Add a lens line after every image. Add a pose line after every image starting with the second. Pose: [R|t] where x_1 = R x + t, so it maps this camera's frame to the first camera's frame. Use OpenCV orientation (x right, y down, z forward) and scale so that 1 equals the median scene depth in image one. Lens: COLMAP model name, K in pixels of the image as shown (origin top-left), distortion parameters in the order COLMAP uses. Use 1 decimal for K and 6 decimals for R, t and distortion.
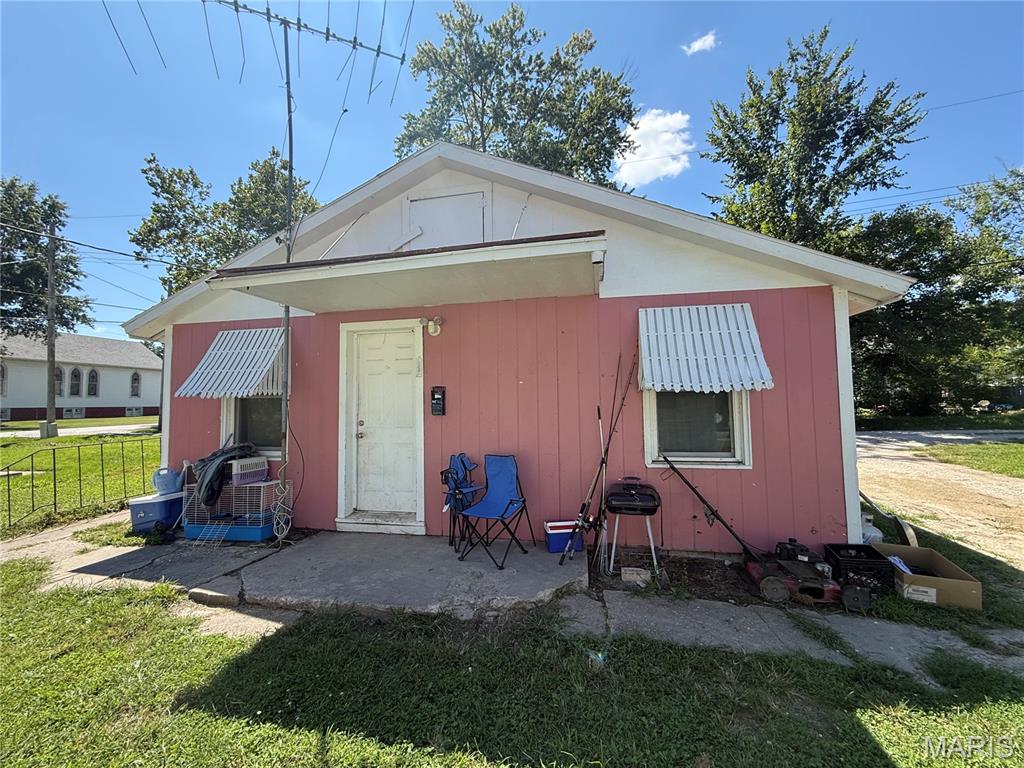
lens RADIAL K [[424.3, 0, 512.0], [0, 424.3, 384.0], [0, 0, 1]] dist [-0.000193, -0.000049]
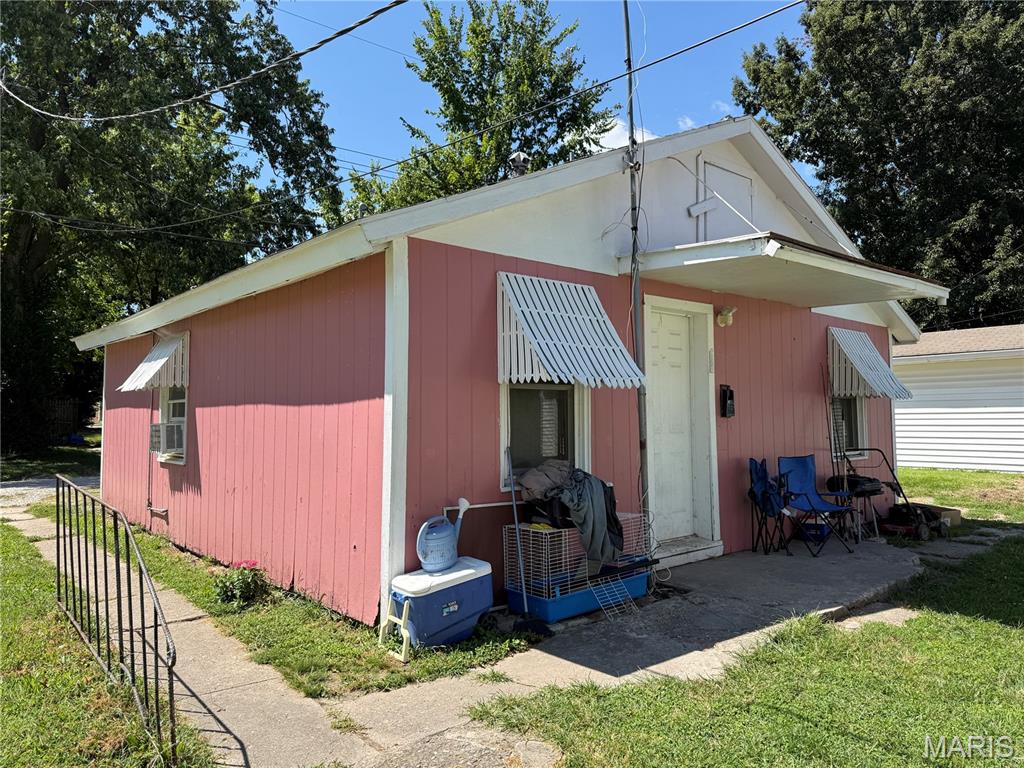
lens RADIAL K [[708.7, 0, 512.0], [0, 708.7, 384.0], [0, 0, 1]] dist [0.051894, -0.064102]
pose [[0.626235, 0.046229, 0.778262, -0.440209], [-0.051943, 0.998496, -0.017514, 0.014158], [-0.777902, -0.029457, 0.627695, 0.115029]]
